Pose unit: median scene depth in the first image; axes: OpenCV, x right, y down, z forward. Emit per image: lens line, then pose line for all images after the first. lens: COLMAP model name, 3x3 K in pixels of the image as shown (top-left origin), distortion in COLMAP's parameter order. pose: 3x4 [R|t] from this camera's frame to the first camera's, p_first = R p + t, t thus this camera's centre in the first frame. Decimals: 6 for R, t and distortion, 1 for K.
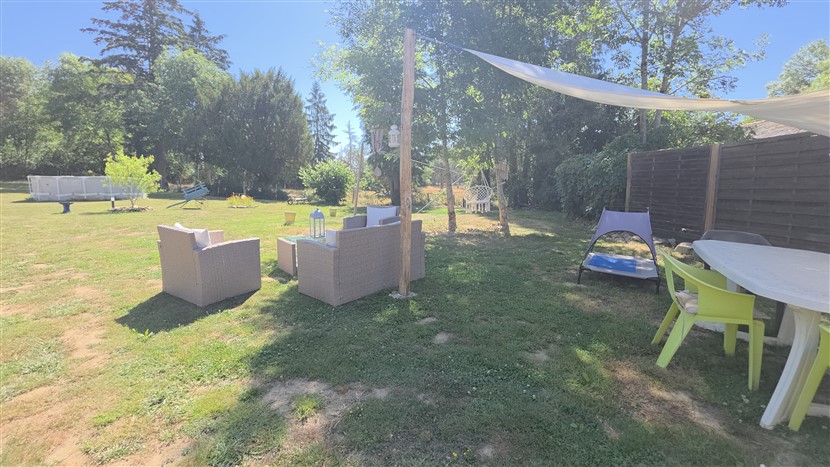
lens RADIAL K [[339.9, 0, 417.9], [0, 339.9, 229.0], [0, 0, 1]] dist [0.011019, -0.005473]
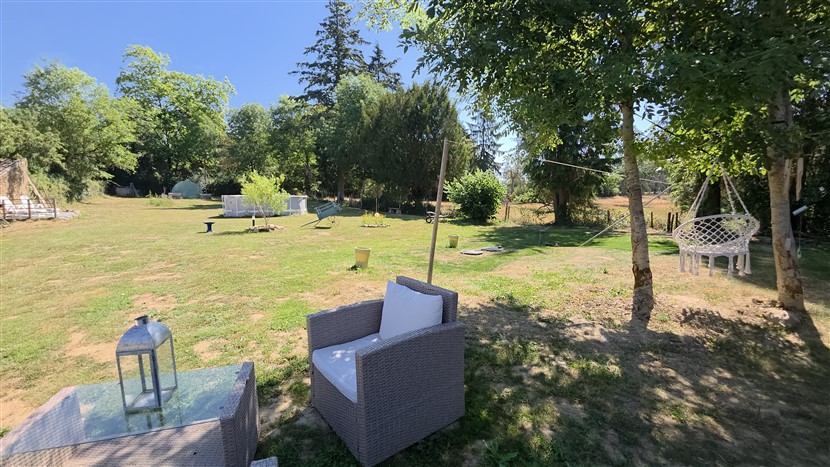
lens RADIAL K [[339.9, 0, 417.9], [0, 339.9, 229.0], [0, 0, 1]] dist [0.011019, -0.005473]
pose [[0.879630, 0.037233, -0.474199, 0.017514], [-0.051412, 0.998533, -0.016966, -0.029943], [0.472872, 0.039303, 0.880254, 0.159551]]
